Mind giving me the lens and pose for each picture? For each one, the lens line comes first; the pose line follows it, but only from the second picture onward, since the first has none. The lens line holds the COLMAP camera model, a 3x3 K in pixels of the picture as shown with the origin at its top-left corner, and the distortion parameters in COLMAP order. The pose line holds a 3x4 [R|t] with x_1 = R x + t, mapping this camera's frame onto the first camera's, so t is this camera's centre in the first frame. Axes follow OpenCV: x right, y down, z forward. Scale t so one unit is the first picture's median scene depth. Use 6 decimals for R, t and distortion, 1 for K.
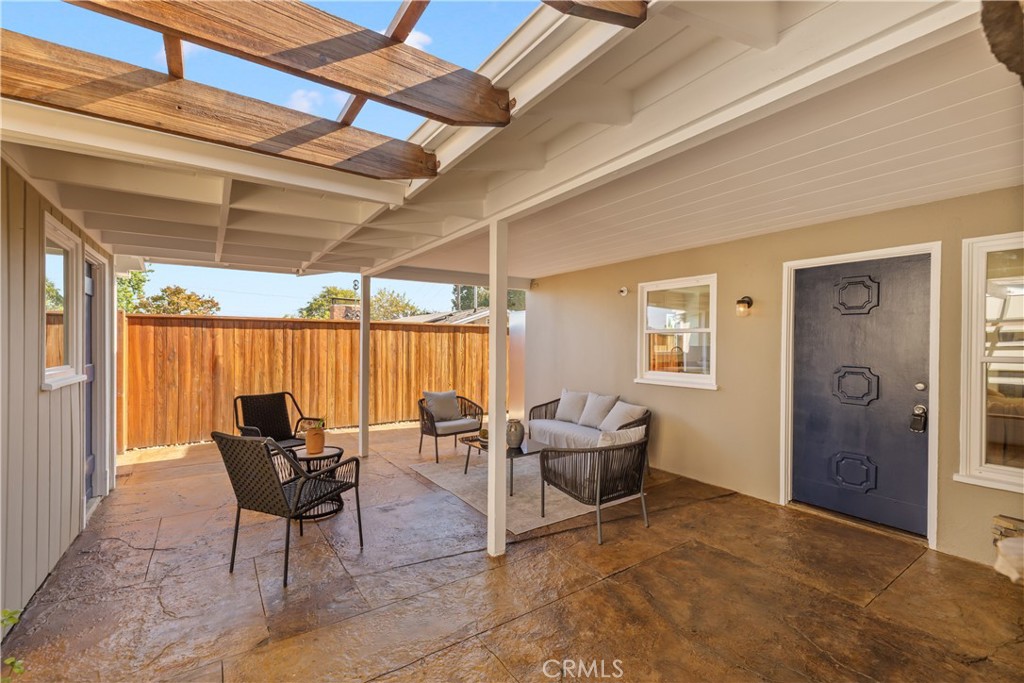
lens RADIAL K [[437.2, 0, 515.0], [0, 437.2, 344.3], [0, 0, 1]] dist [0.000781, -0.000075]
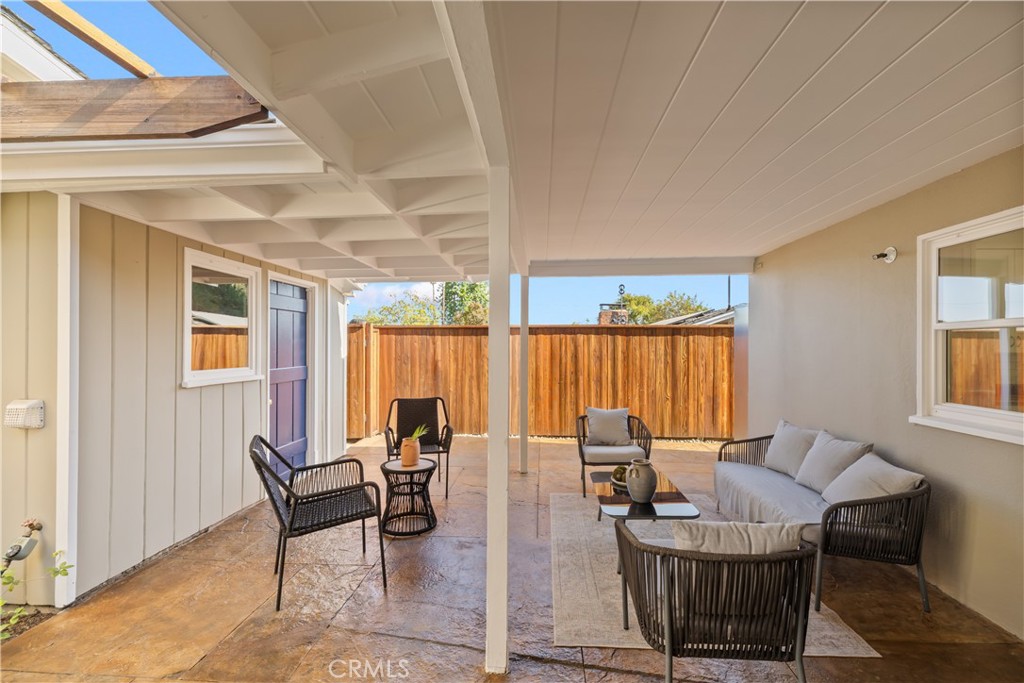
lens RADIAL K [[437.2, 0, 515.0], [0, 437.2, 344.3], [0, 0, 1]] dist [0.000781, -0.000075]
pose [[0.784373, -0.007526, -0.620243, 0.186693], [0.000449, 0.999933, -0.011565, -0.001785], [0.620289, 0.008793, 0.784324, 0.233194]]
